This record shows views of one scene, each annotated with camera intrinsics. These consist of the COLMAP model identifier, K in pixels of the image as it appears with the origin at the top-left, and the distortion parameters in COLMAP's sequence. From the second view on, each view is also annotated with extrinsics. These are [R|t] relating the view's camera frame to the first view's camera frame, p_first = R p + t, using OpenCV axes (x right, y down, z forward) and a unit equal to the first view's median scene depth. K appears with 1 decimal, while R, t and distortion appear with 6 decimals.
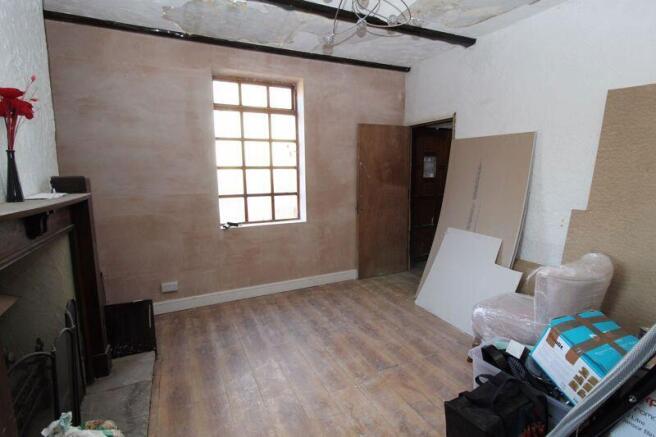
lens RADIAL K [[315.1, 0, 328.1], [0, 315.1, 213.3], [0, 0, 1]] dist [-0.008899, -0.006713]
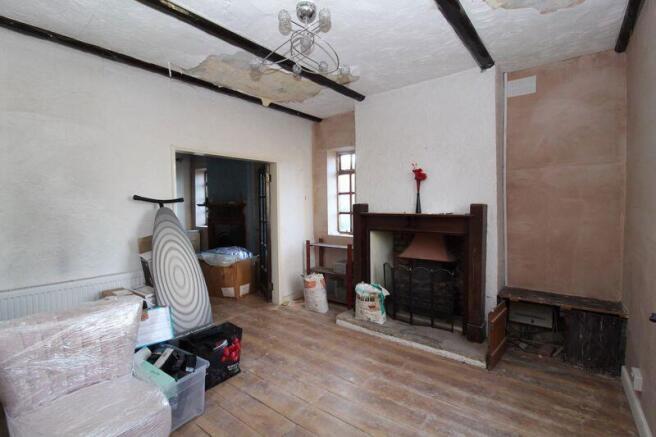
lens RADIAL K [[315.1, 0, 327.9], [0, 315.1, 217.6], [0, 0, 1]] dist [-0.008899, -0.006713]
pose [[-0.898921, 0.034167, -0.436777, 0.455515], [-0.039685, 0.986506, 0.158844, -0.229943], [0.436310, 0.160121, -0.885435, 1.775700]]
